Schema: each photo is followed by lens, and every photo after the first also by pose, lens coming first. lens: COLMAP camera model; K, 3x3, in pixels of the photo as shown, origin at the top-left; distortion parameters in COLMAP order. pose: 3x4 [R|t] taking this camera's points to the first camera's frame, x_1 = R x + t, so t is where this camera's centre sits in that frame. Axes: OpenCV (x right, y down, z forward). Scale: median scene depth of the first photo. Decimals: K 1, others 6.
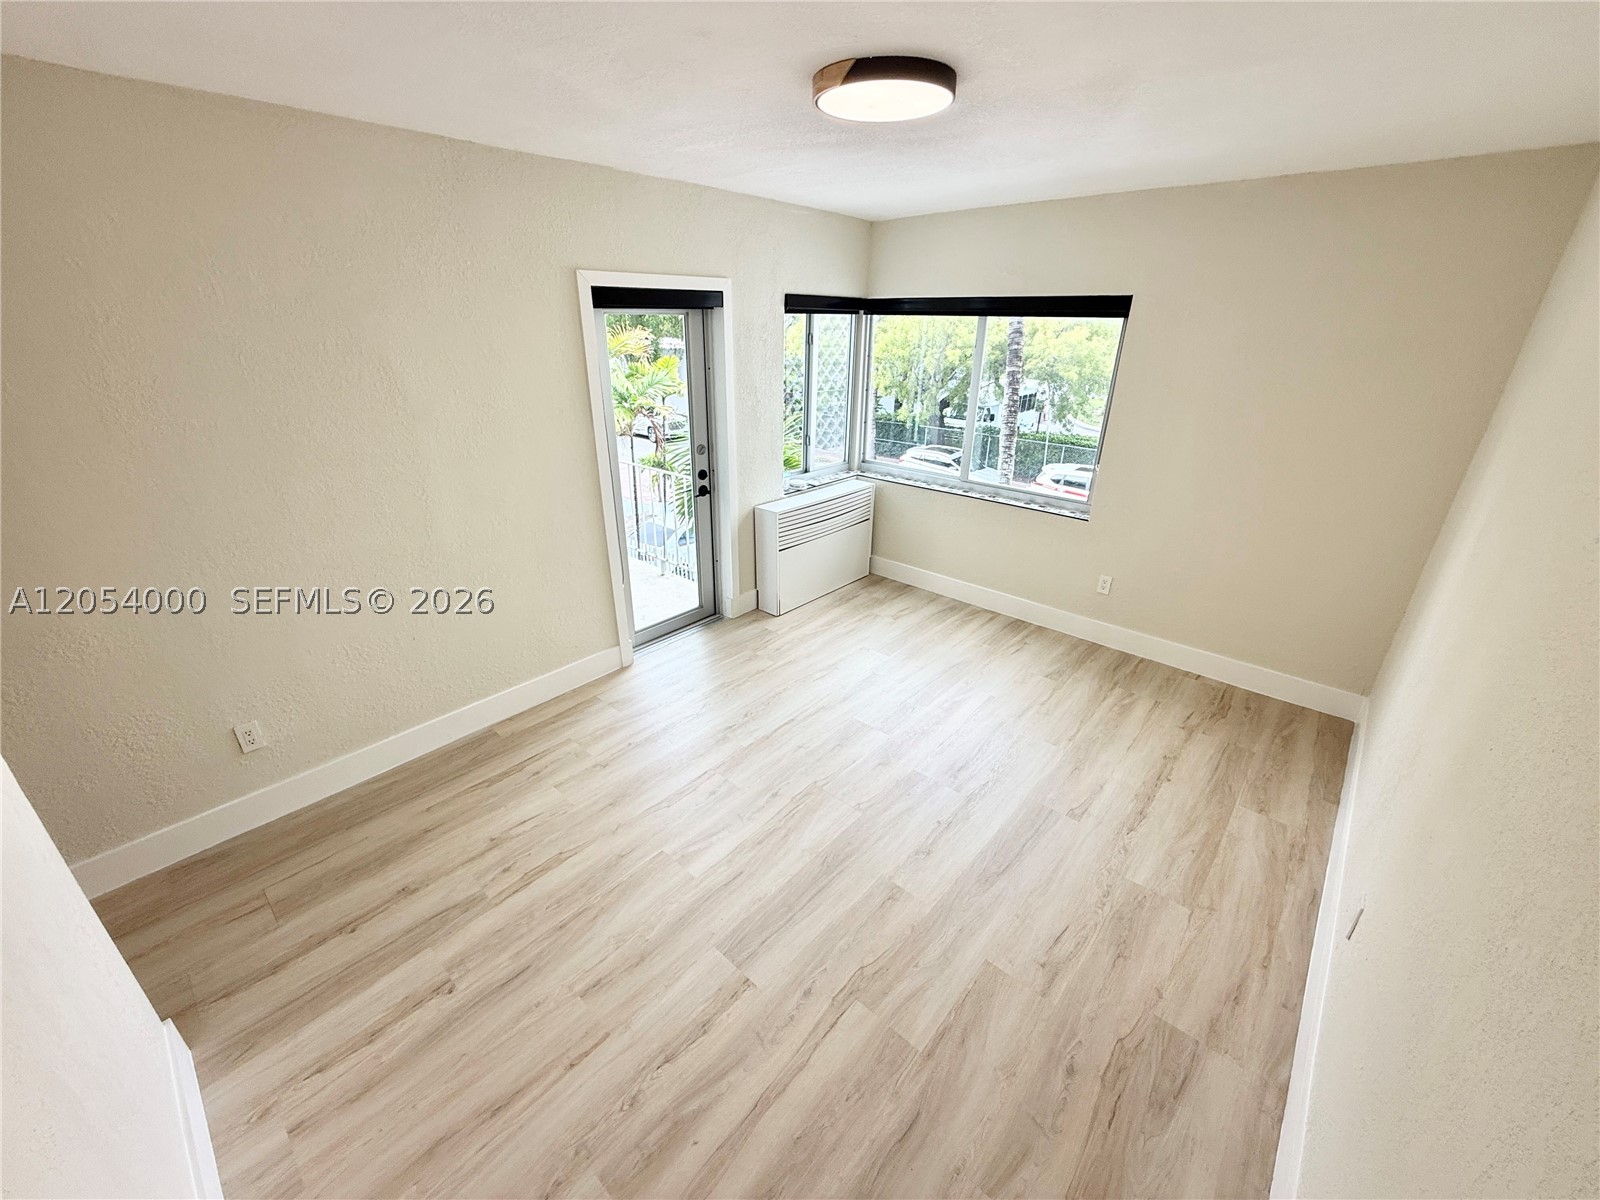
lens RADIAL K [[637.2, 0, 797.1], [0, 637.2, 595.5], [0, 0, 1]] dist [0.005083, 0.000552]
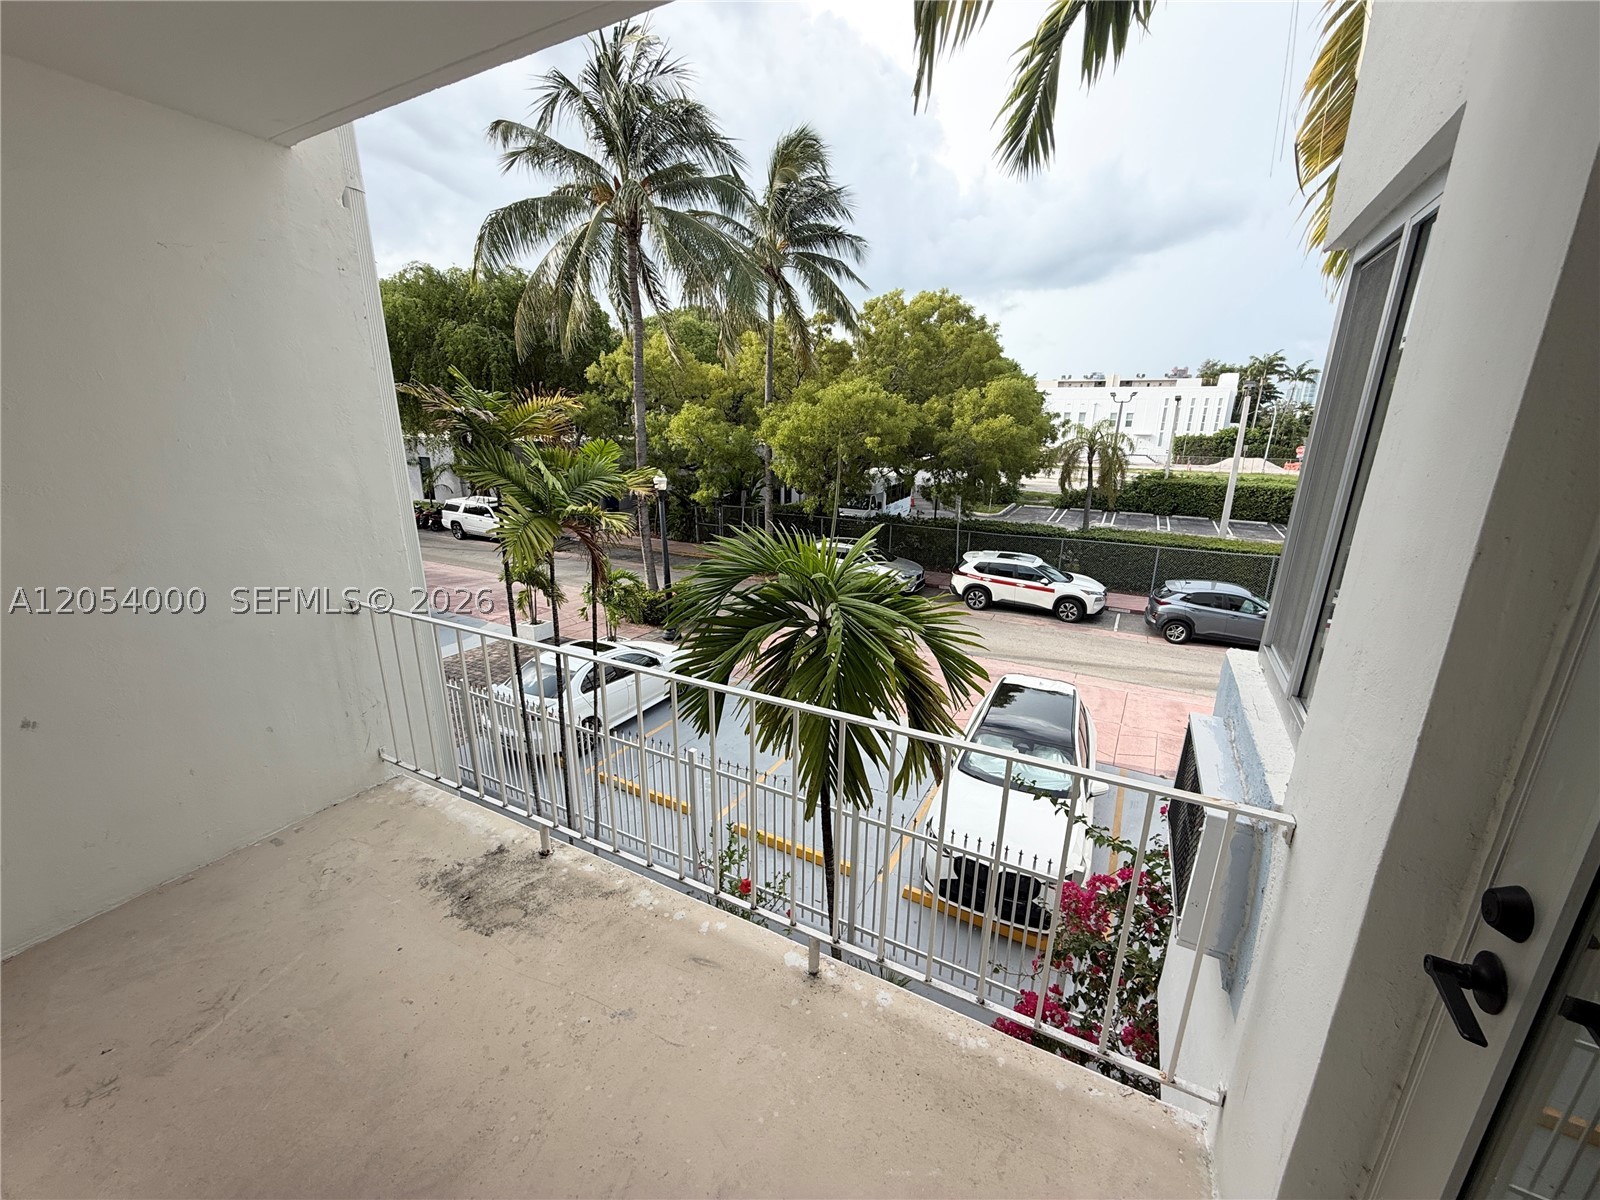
lens RADIAL K [[637.2, 0, 788.6], [0, 637.2, 604.2], [0, 0, 1]] dist [0.005083, 0.000552]
pose [[0.975158, -0.066509, 0.211292, -0.078634], [0.091553, 0.989590, -0.111040, -0.055764], [-0.201707, 0.127626, 0.971095, 0.167183]]
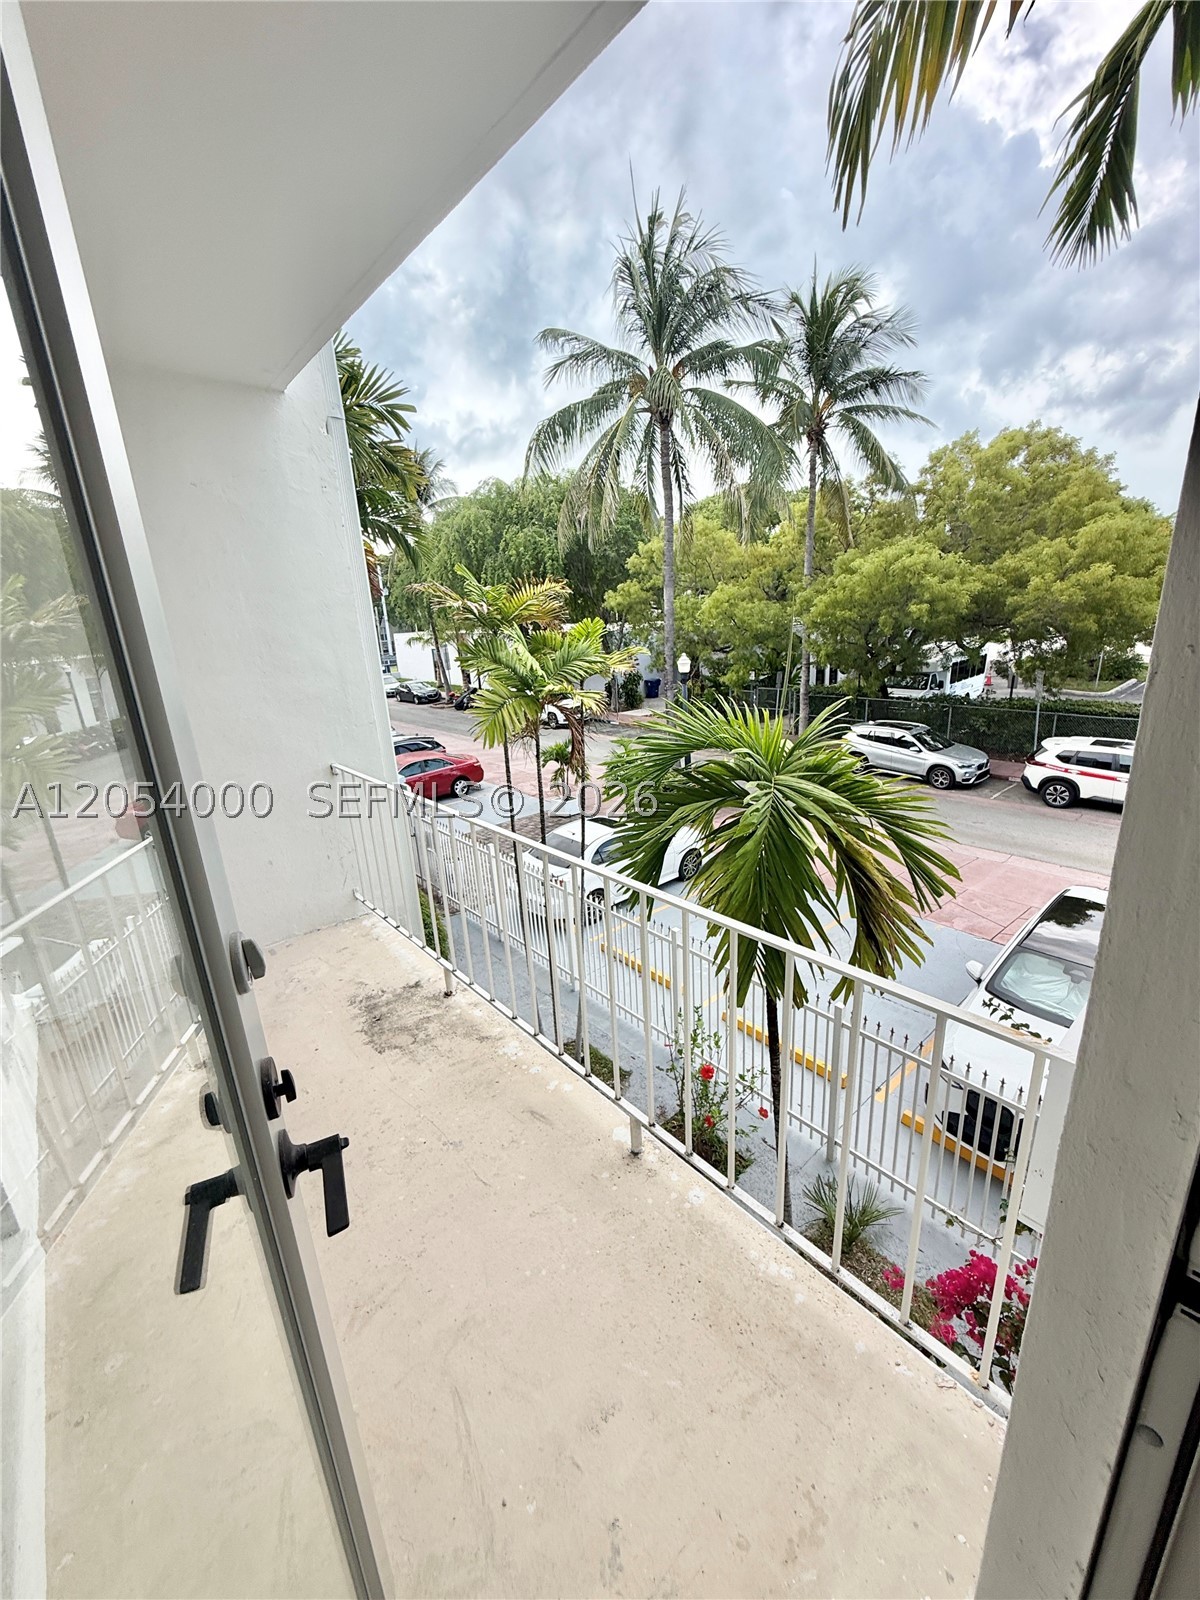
lens RADIAL K [[637.2, 0, 589.6], [0, 637.2, 797.5], [0, 0, 1]] dist [0.005083, 0.000552]
pose [[0.987392, -0.024267, -0.156421, -0.047599], [0.006025, 0.993225, -0.116051, -0.051646], [0.158177, 0.113645, 0.980849, 0.168513]]
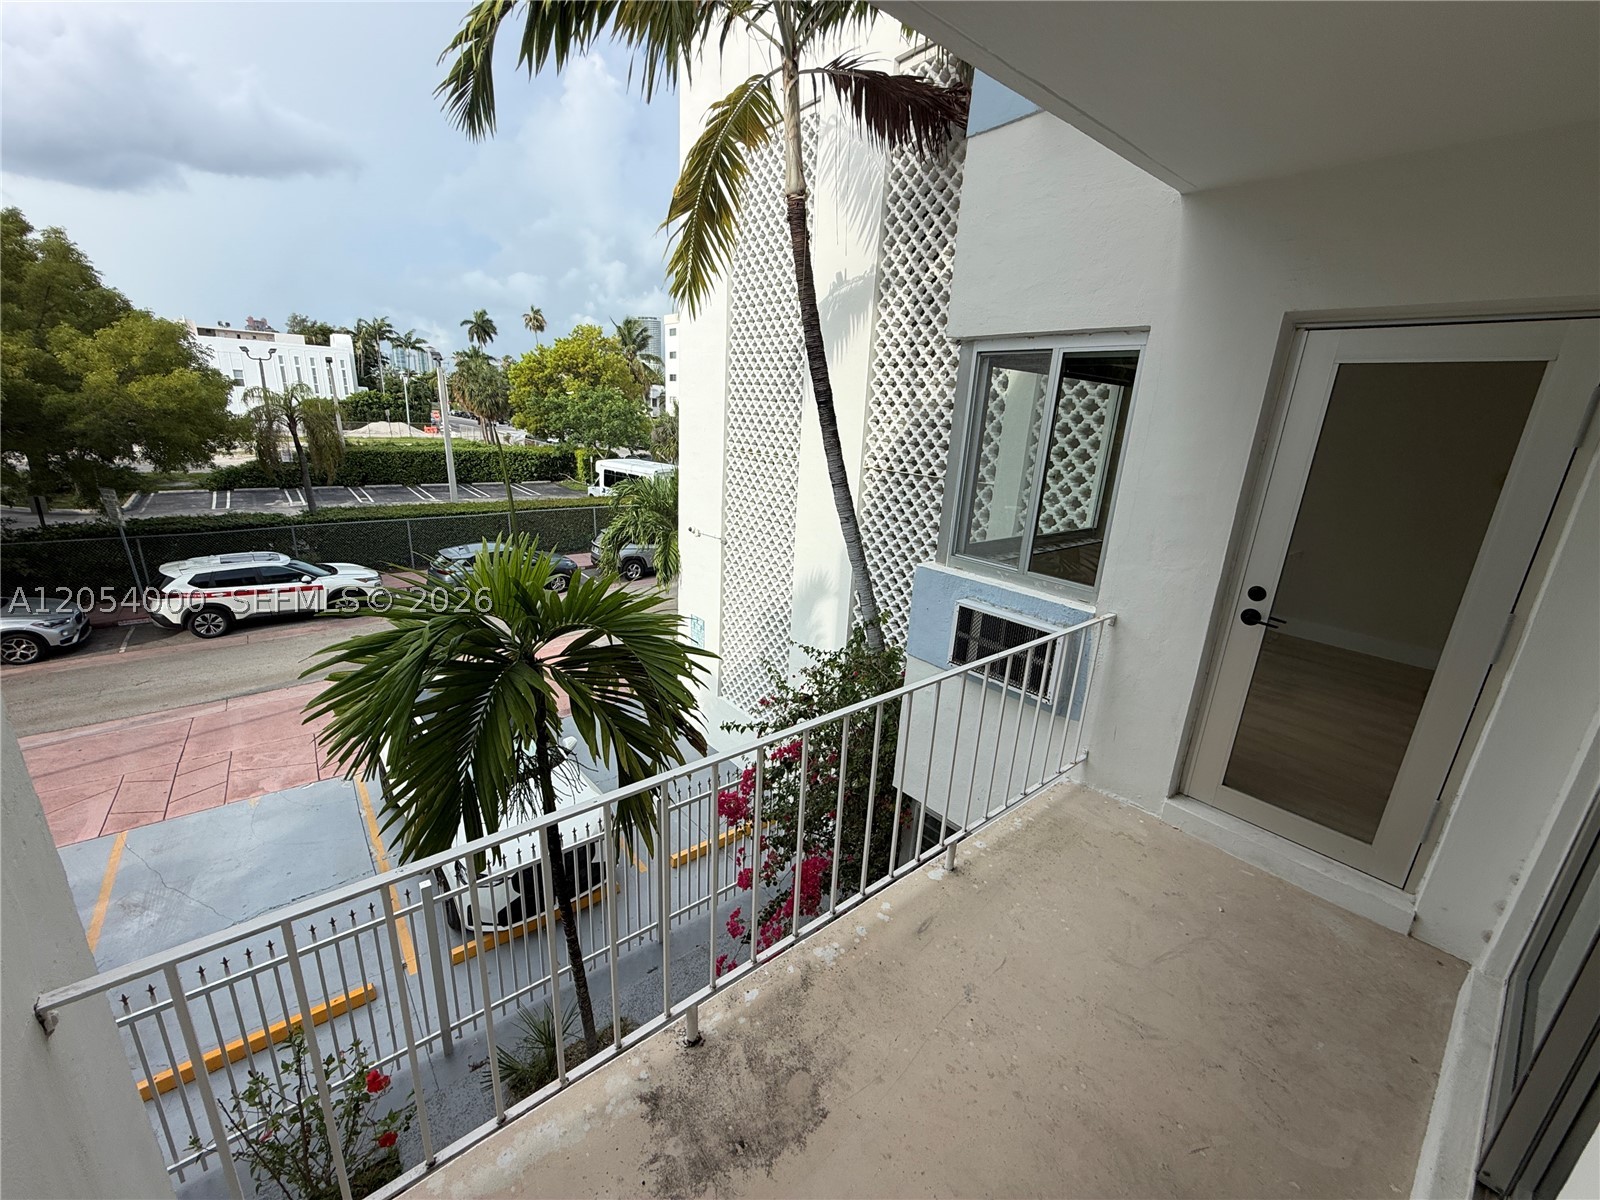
lens RADIAL K [[637.2, 0, 807.0], [0, 637.2, 600.0], [0, 0, 1]] dist [0.005083, 0.000552]
pose [[0.155649, -0.291284, 0.943889, -0.169774], [0.349353, 0.910014, 0.223221, -0.098569], [-0.923973, 0.295006, 0.243404, 0.252093]]
